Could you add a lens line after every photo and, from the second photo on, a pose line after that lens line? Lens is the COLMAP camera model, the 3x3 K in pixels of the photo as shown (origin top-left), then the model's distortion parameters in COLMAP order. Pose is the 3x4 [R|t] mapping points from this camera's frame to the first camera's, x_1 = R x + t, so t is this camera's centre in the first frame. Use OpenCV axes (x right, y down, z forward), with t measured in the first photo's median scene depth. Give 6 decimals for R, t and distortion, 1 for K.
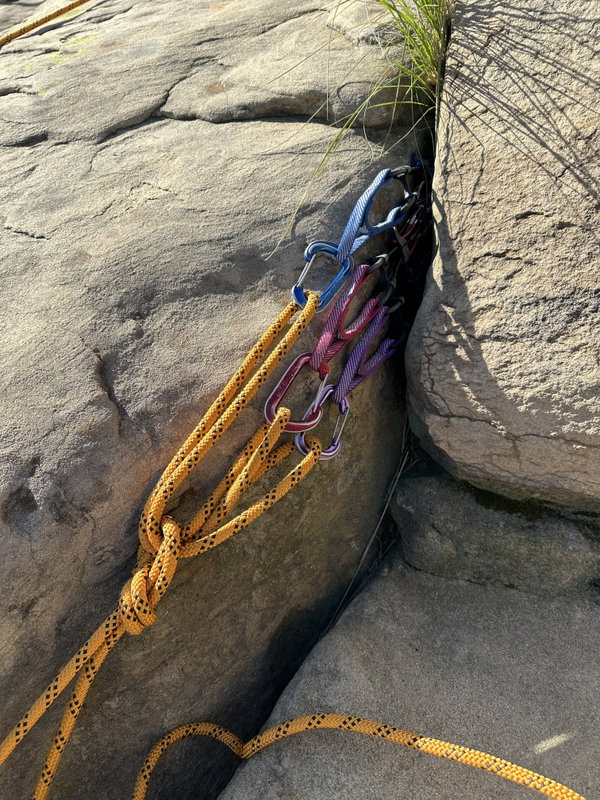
lens RADIAL K [[557.2, 0, 300.7], [0, 557.2, 398.0], [0, 0, 1]] dist [0.002117, -0.015738]
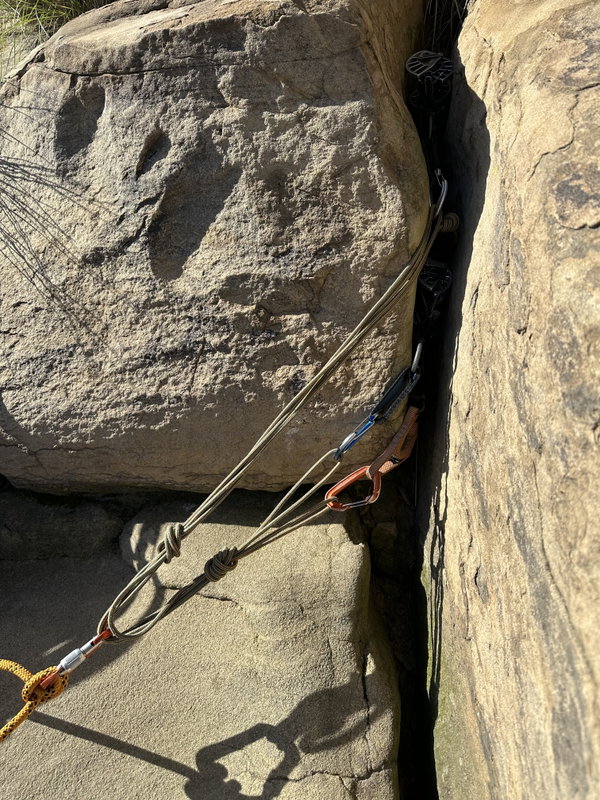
lens RADIAL K [[557.2, 0, 299.7], [0, 557.2, 402.6], [0, 0, 1]] dist [0.002117, -0.015738]
pose [[0.958911, -0.153023, 0.238903, 0.737323], [0.165332, 0.985711, -0.032239, 0.104606], [-0.230556, 0.070413, 0.970508, -0.606712]]
